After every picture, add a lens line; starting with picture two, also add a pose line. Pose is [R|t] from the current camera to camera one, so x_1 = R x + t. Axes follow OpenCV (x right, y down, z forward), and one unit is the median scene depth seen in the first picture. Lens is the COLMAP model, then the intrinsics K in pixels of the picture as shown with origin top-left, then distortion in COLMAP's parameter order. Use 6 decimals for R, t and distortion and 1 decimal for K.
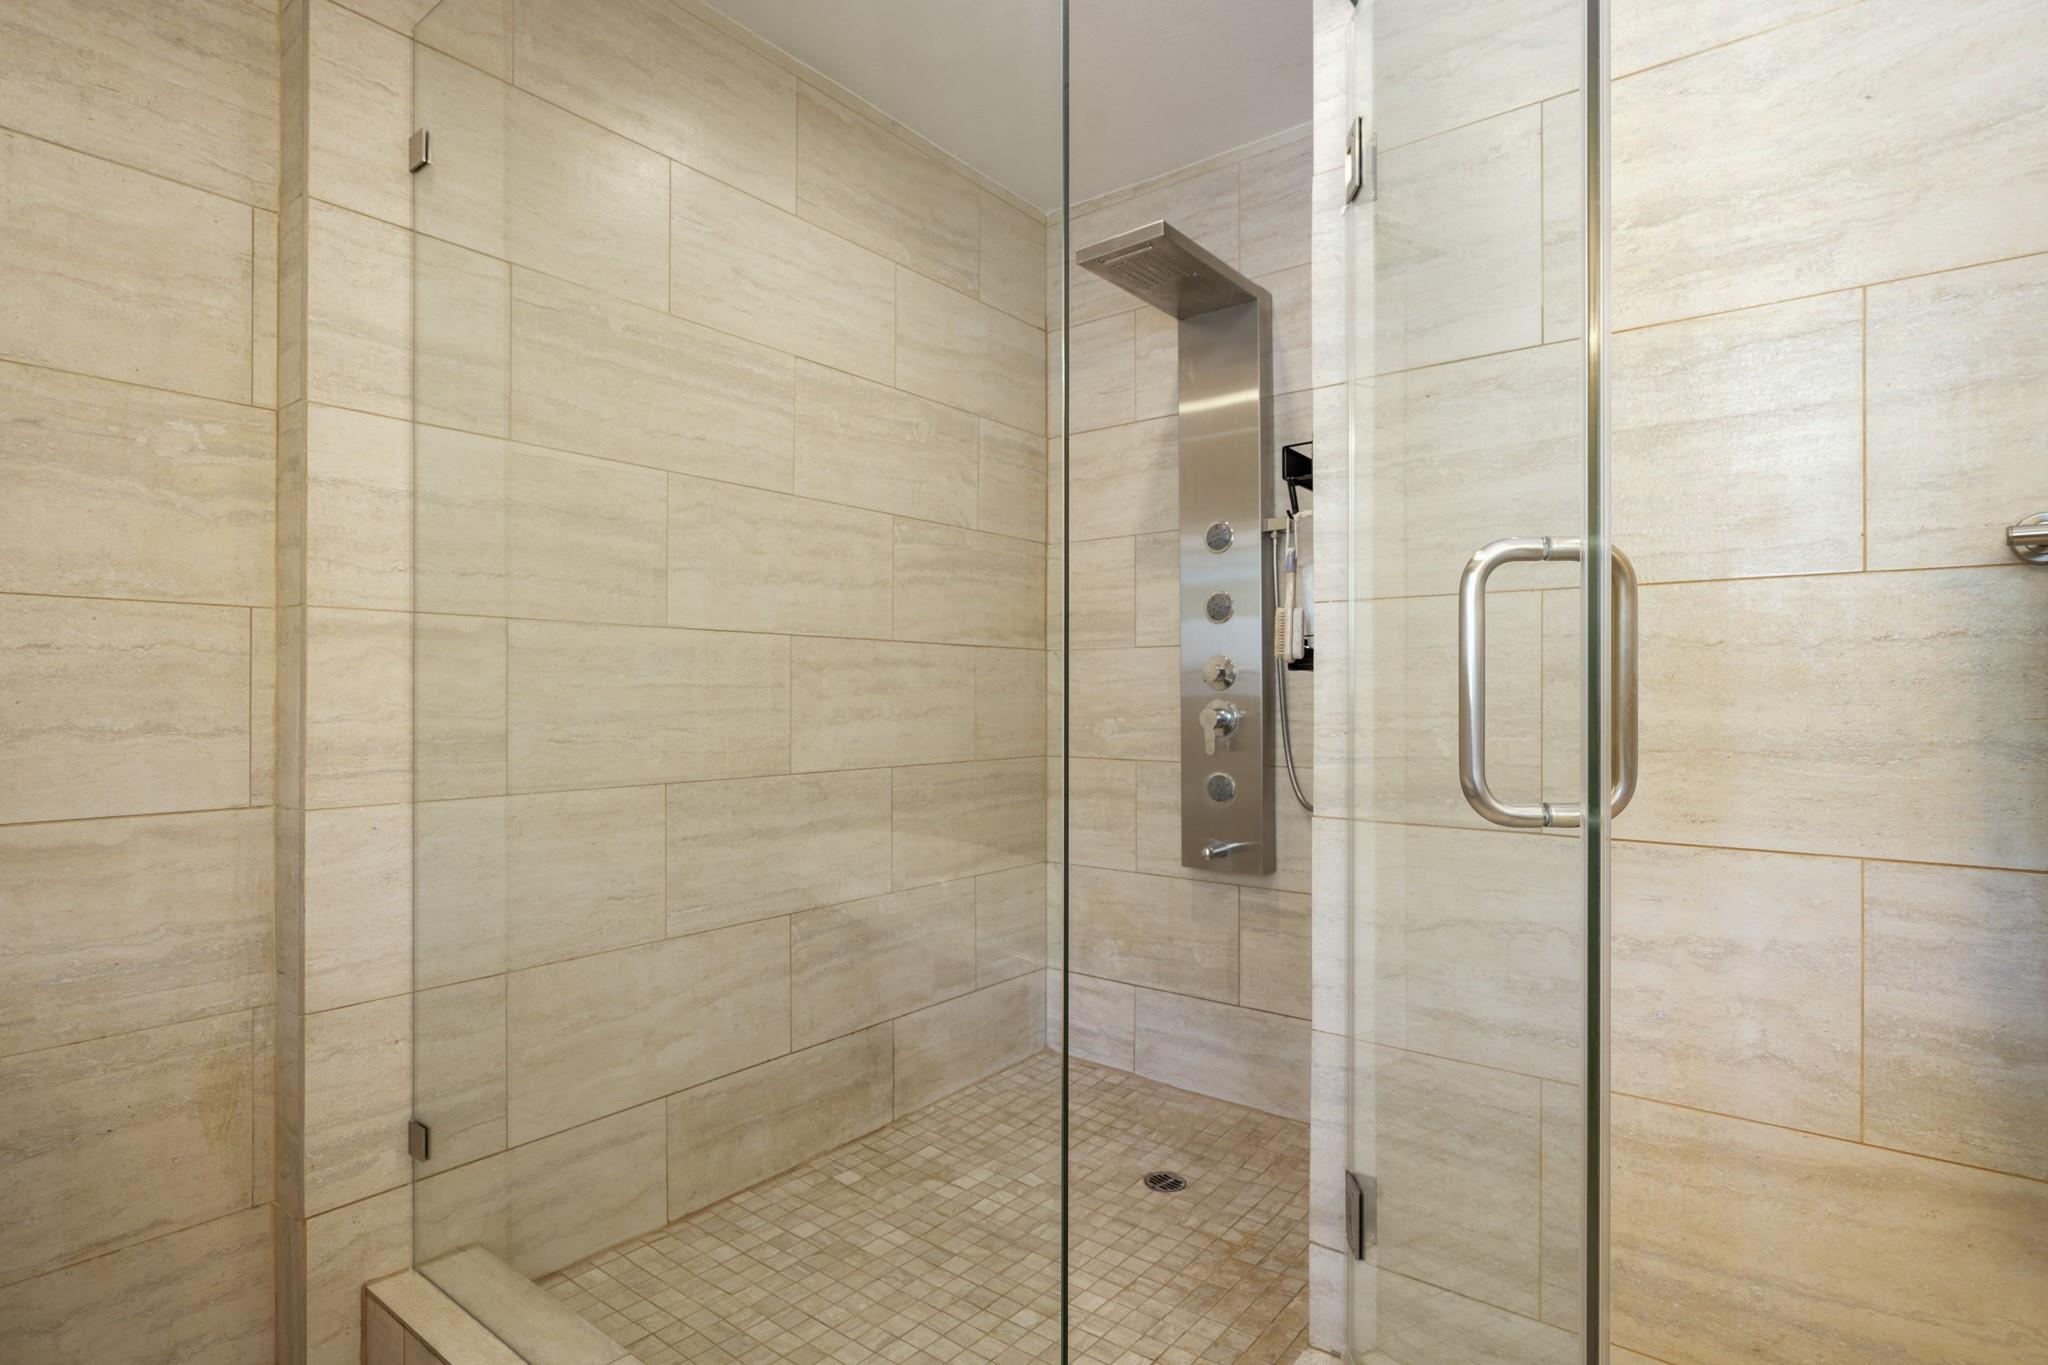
lens RADIAL K [[1042.3, 0, 1016.0], [0, 1042.3, 694.0], [0, 0, 1]] dist [-0.003941, 0.002596]
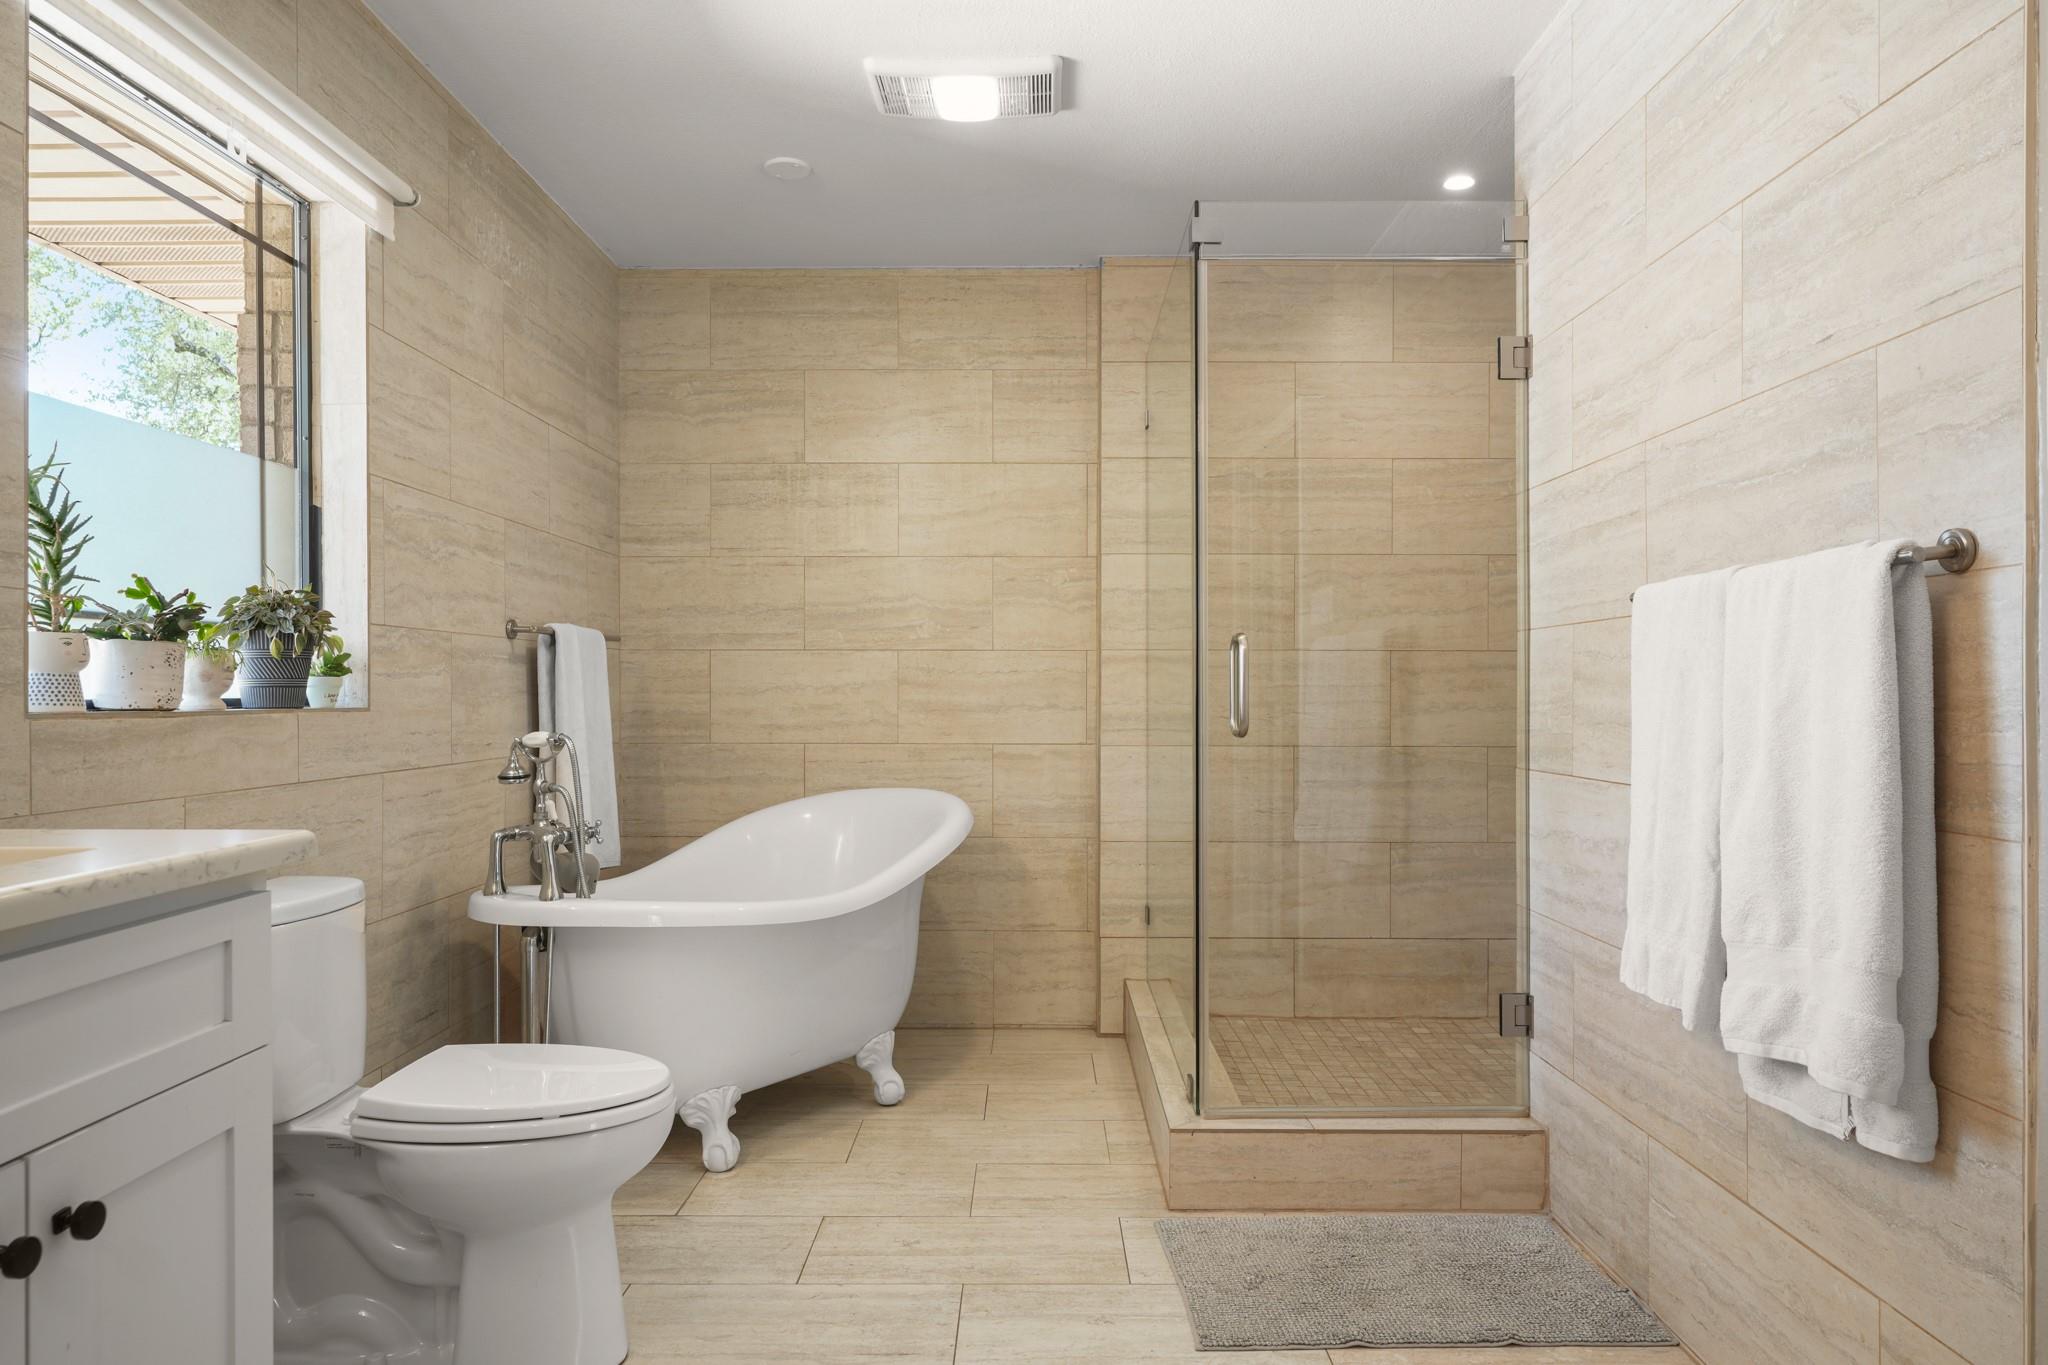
lens RADIAL K [[1285.5, 0, 1028.5], [0, 1285.5, 688.5], [0, 0, 1]] dist [-0.000577, -0.000130]
pose [[0.615610, -0.006792, -0.788022, 1.225840], [-0.000733, 0.999957, -0.009192, 0.018234], [0.788051, 0.006236, 0.615579, -0.694056]]
